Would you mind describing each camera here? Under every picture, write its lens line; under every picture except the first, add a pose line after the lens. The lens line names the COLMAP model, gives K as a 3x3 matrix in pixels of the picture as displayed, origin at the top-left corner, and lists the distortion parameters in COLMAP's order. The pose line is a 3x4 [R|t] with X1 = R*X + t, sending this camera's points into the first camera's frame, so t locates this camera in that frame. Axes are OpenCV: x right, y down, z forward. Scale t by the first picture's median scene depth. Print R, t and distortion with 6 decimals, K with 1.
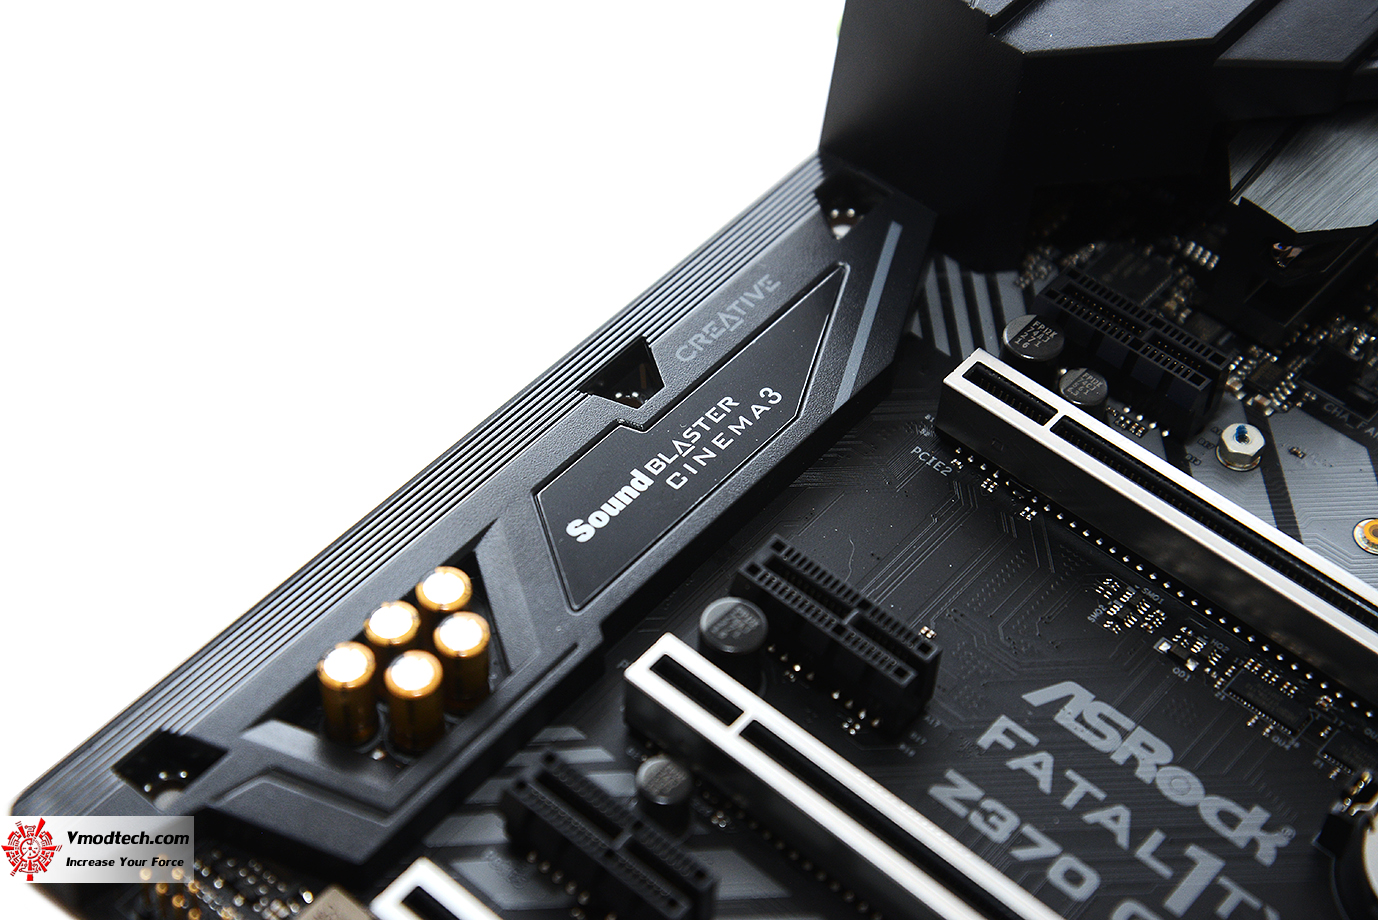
lens RADIAL K [[2613.2, 0, 683.8], [0, 2613.2, 468.9], [0, 0, 1]] dist [0.296727, 0.000000]
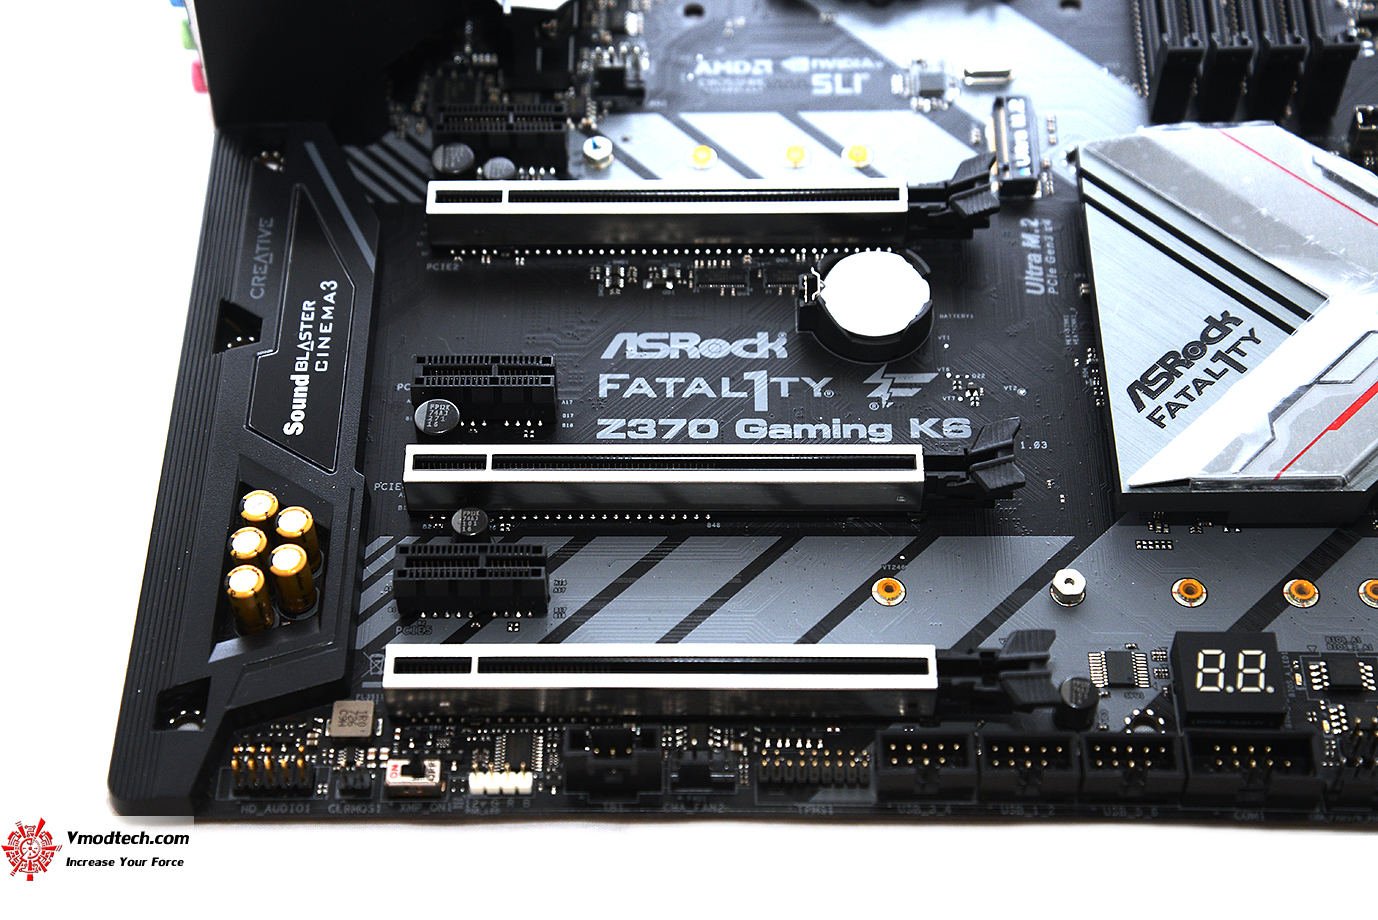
lens RADIAL K [[2422.2, 0, 670.0], [0, 2422.2, 469.7], [0, 0, 1]] dist [0.318406, 0.000000]
pose [[0.763108, -0.549389, 0.340351, -0.359583], [0.526406, 0.833908, 0.165815, -0.072589], [-0.374918, 0.052629, 0.925563, -0.315103]]
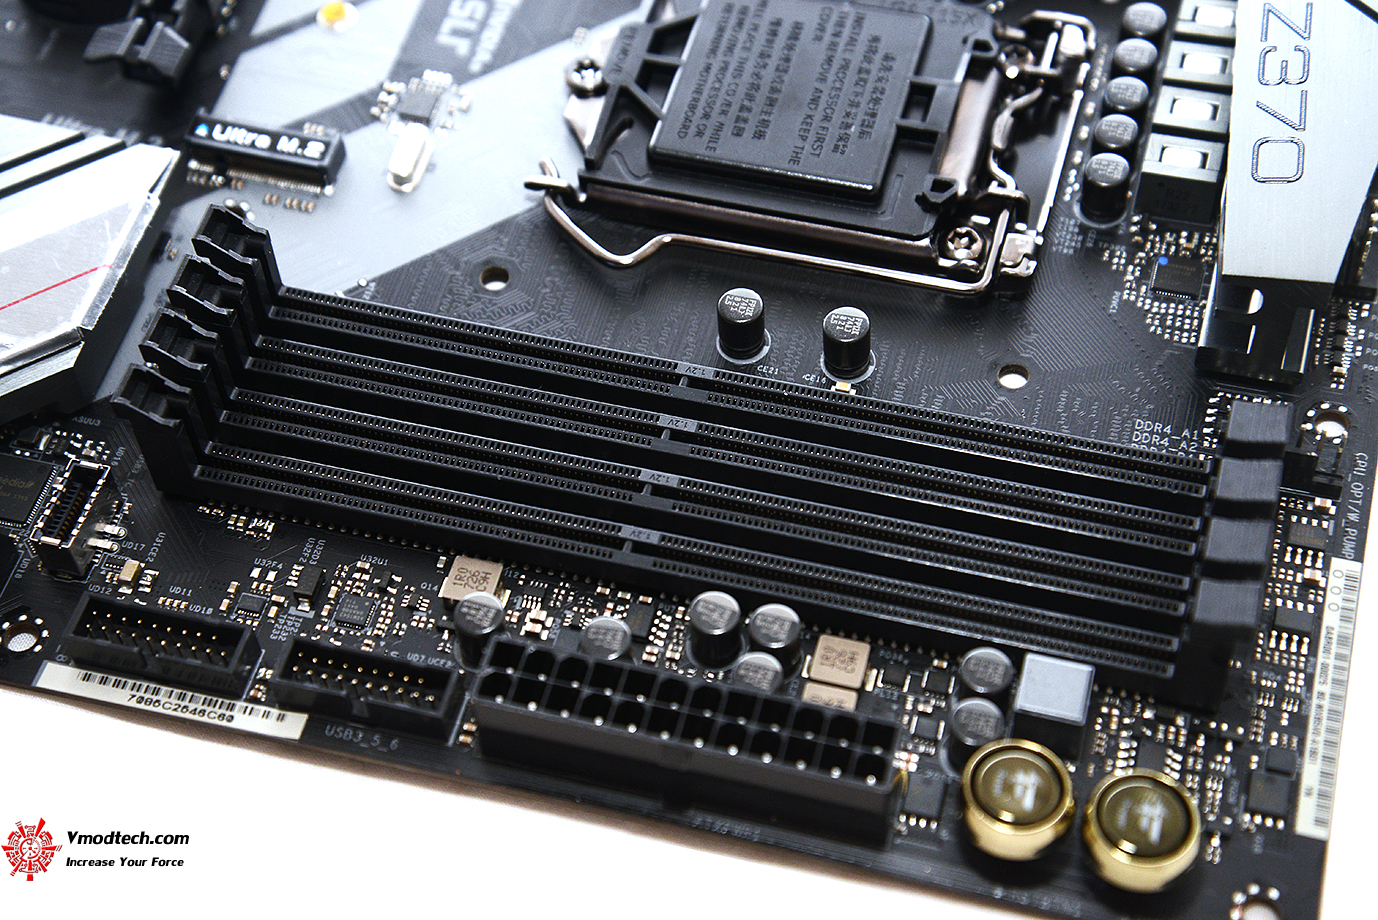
lens RADIAL K [[2372.4, 0, 682.5], [0, 2372.4, 449.4], [0, 0, 1]] dist [0.279045, 0.000000]
pose [[0.431027, 0.718095, -0.546401, 1.232742], [-0.671105, 0.659901, 0.337860, -0.299885], [0.603186, 0.221066, 0.766353, 0.266520]]
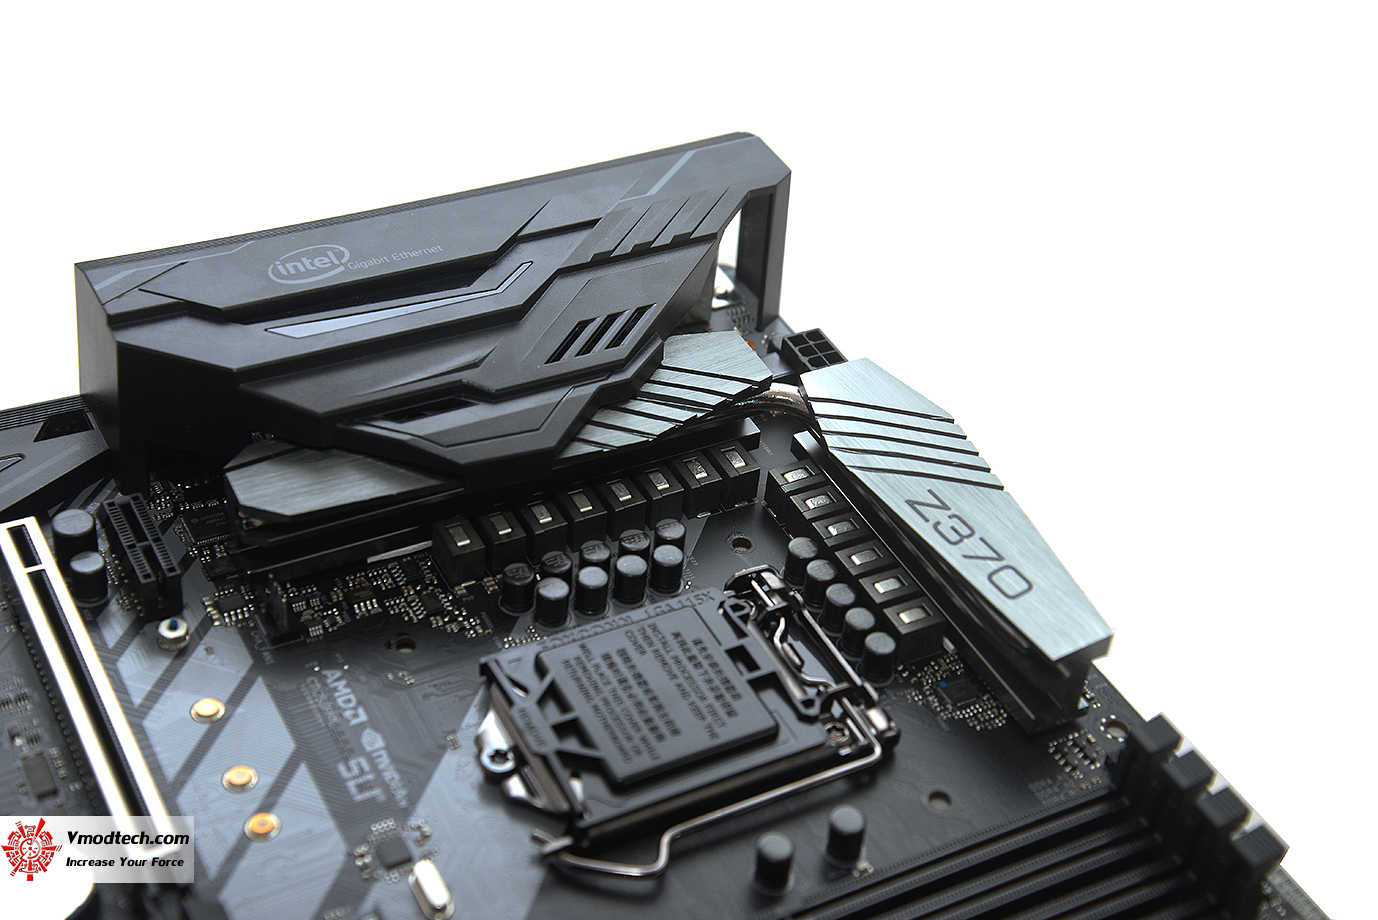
lens RADIAL K [[2054.5, 0, 673.8], [0, 2054.5, 467.7], [0, 0, 1]] dist [0.186132, 0.000000]
pose [[0.930024, 0.281023, -0.236815, 0.785333], [-0.325217, 0.929448, -0.174244, 0.018619], [0.171141, 0.239068, 0.955802, -0.091660]]
